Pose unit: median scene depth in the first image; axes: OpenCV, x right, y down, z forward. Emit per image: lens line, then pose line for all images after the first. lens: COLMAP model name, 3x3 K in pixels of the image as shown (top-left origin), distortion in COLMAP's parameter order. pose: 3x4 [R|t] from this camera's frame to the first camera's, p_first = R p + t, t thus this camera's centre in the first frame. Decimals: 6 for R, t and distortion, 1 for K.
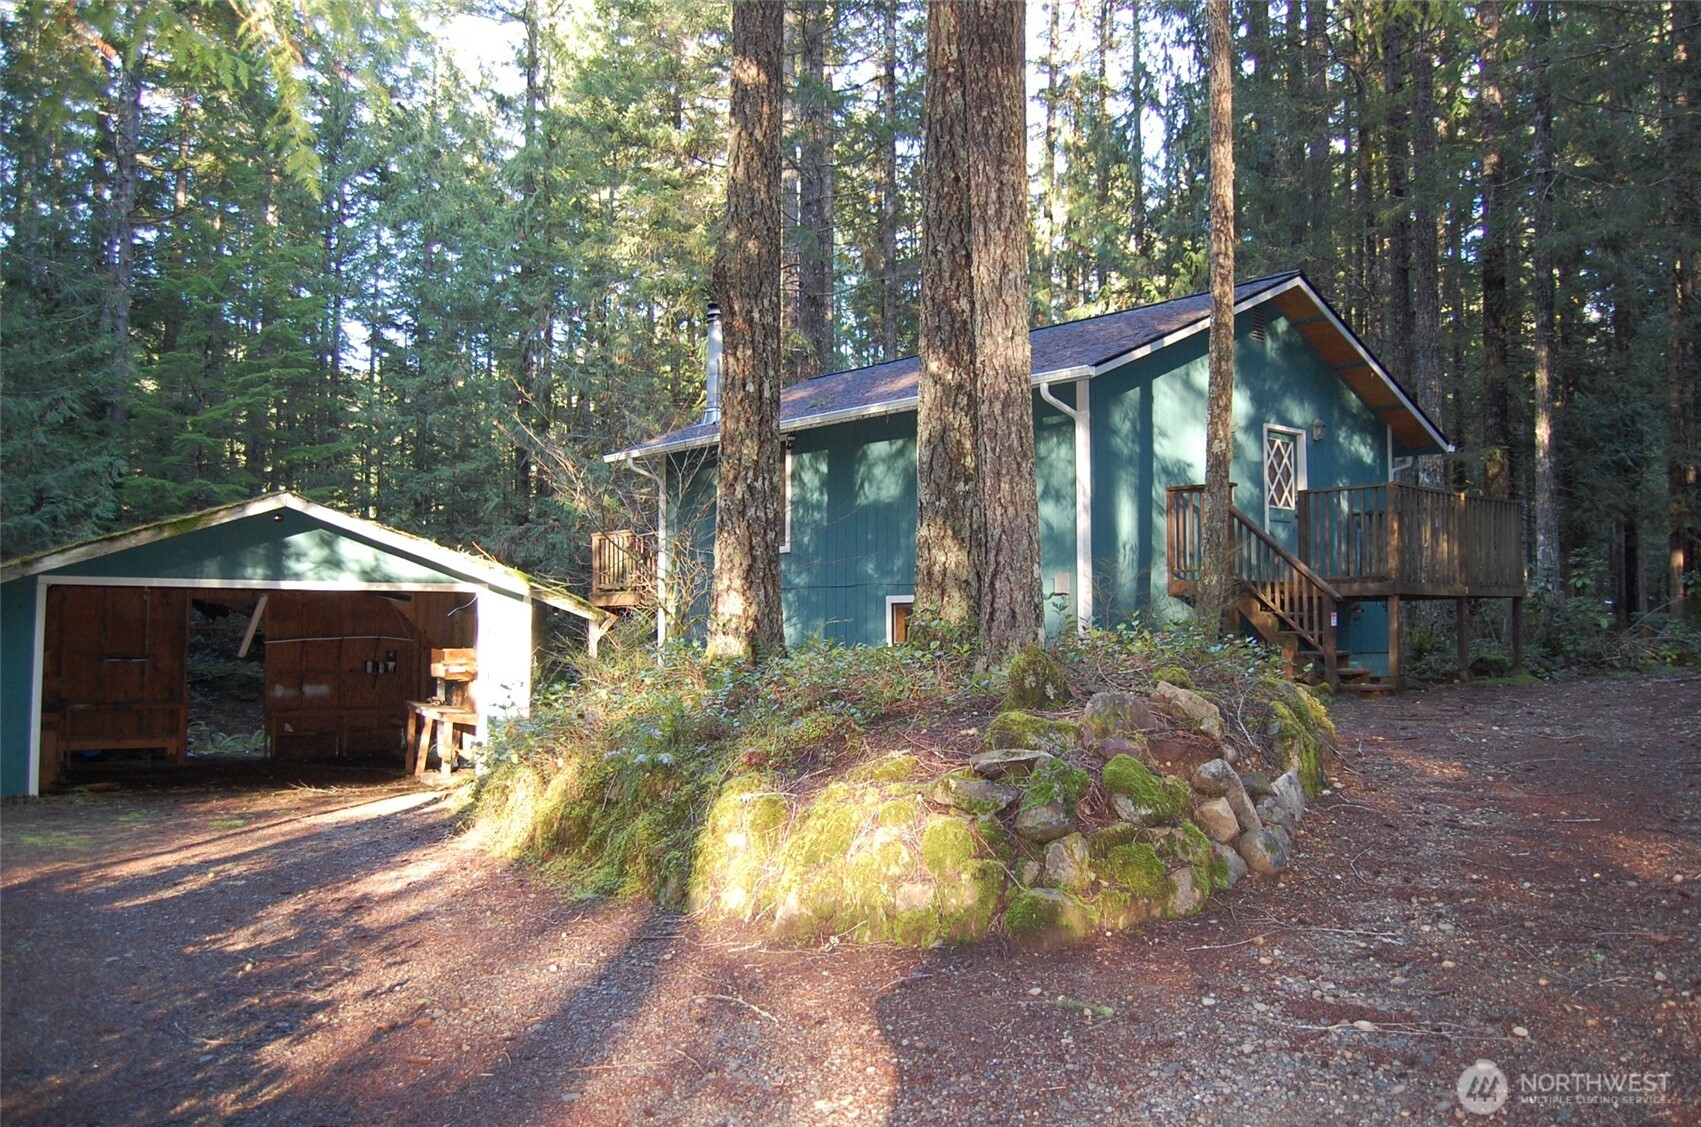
lens RADIAL K [[1319.3, 0, 852.9], [0, 1319.3, 559.7], [0, 0, 1]] dist [-0.070905, 0.018447]
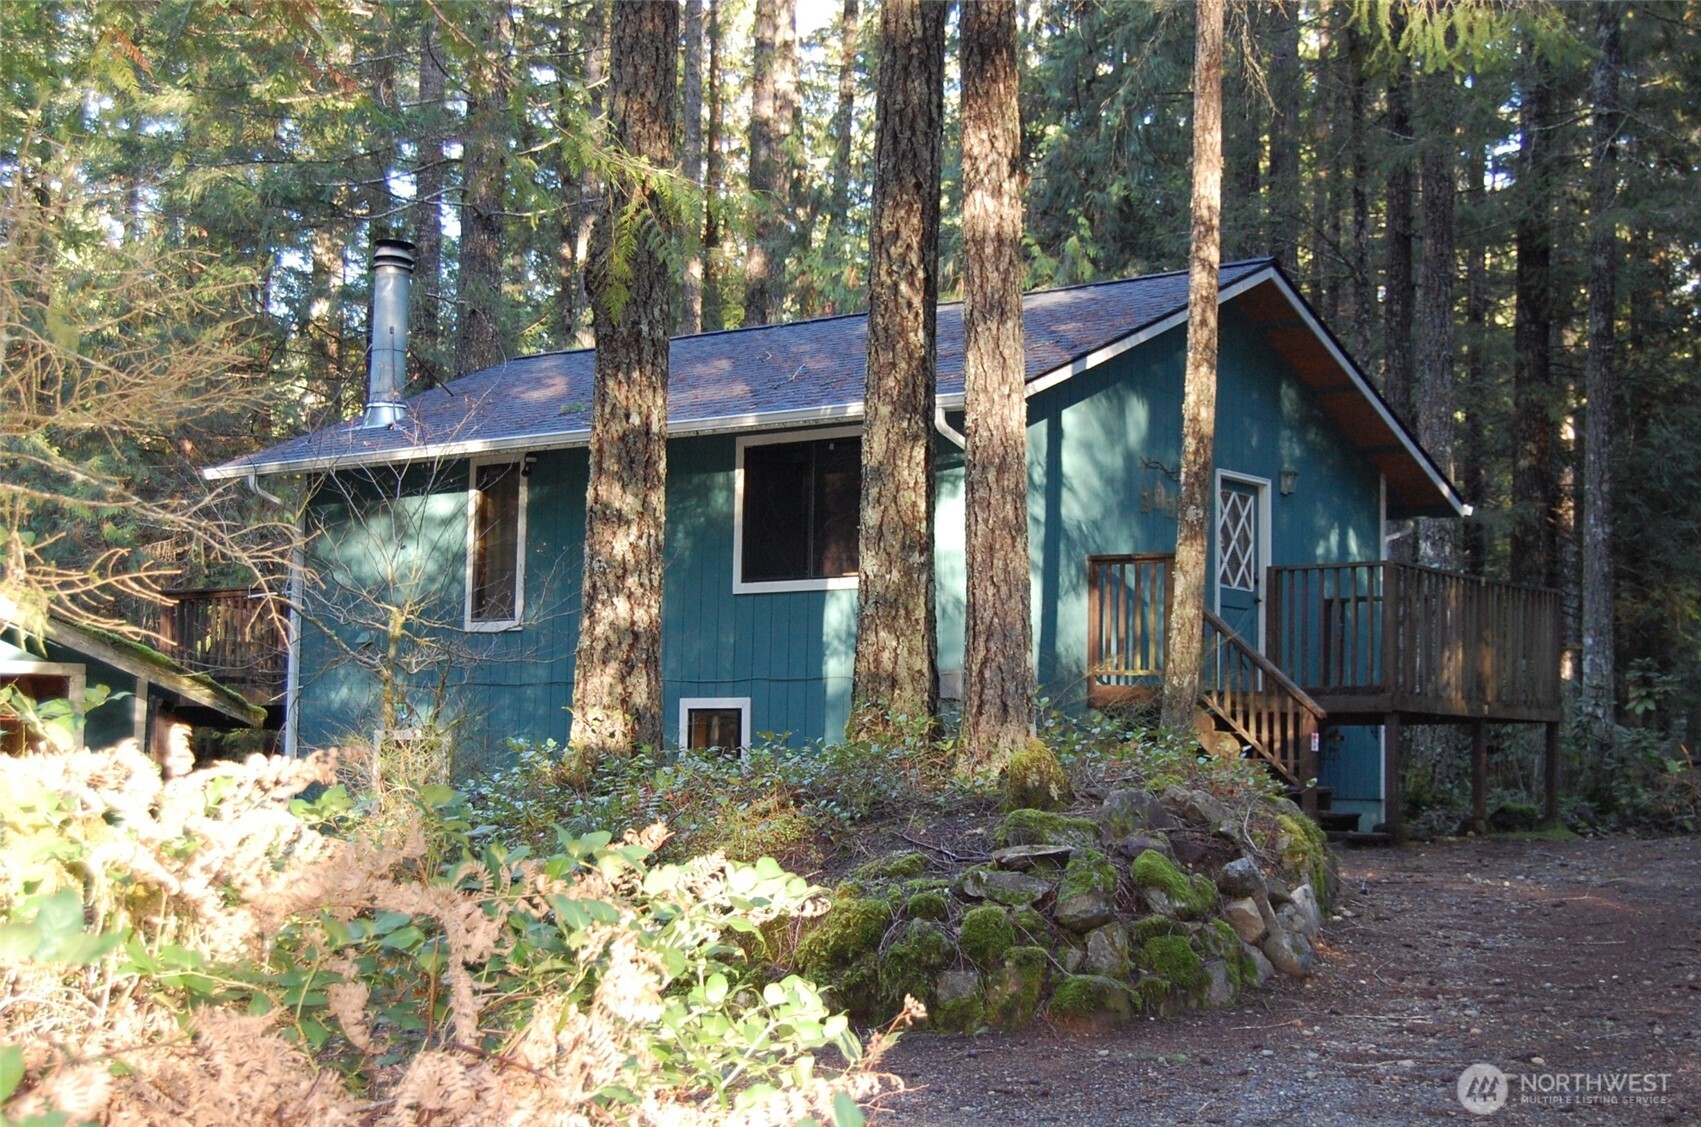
lens RADIAL K [[2488.4, 0, 849.3], [0, 2488.4, 567.2], [0, 0, 1]] dist [0.009630, 0.000000]
pose [[0.980840, 0.034841, 0.191674, -0.301064], [-0.028017, 0.998877, -0.038197, 0.013761], [-0.192789, 0.032095, 0.980715, -0.616522]]
